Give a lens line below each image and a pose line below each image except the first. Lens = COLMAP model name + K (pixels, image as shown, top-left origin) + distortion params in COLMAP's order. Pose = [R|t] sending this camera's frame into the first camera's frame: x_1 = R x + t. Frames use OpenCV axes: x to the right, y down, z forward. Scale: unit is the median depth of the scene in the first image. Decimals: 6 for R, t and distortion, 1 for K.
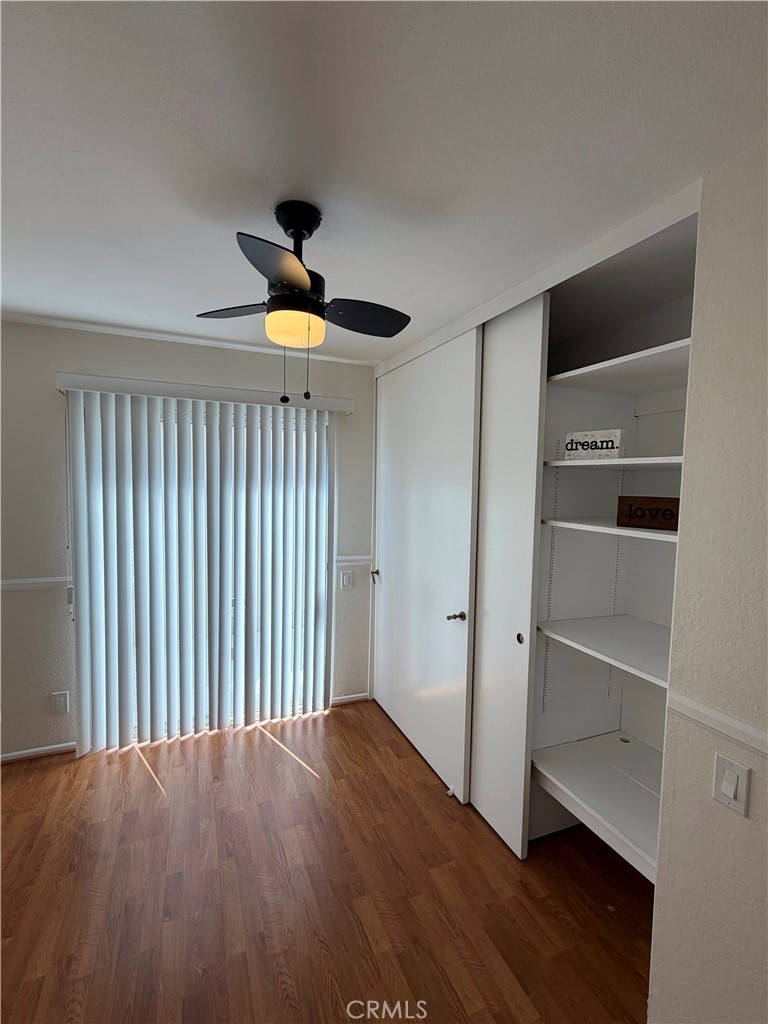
lens RADIAL K [[466.1, 0, 387.3], [0, 466.1, 513.3], [0, 0, 1]] dist [-0.005697, 0.000359]
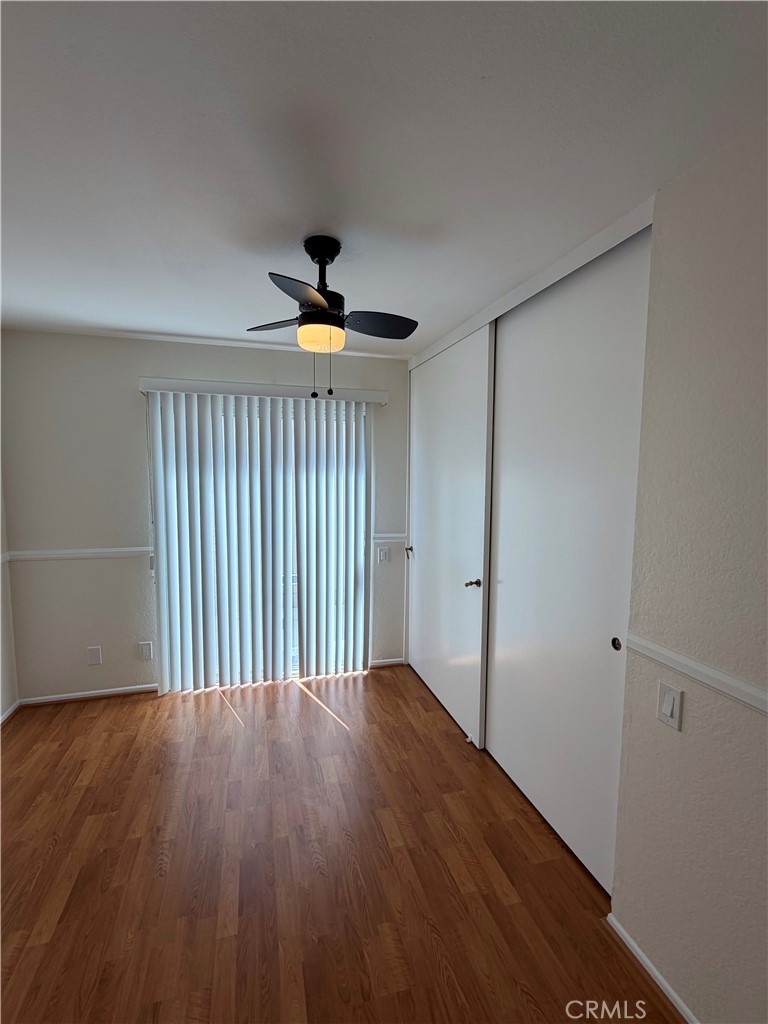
lens RADIAL K [[466.1, 0, 383.1], [0, 466.1, 515.4], [0, 0, 1]] dist [-0.005697, 0.000359]
pose [[0.991939, 0.000953, -0.126712, 0.075276], [0.002394, 0.999652, 0.026259, 0.027509], [0.126693, -0.026350, 0.991592, -0.136405]]
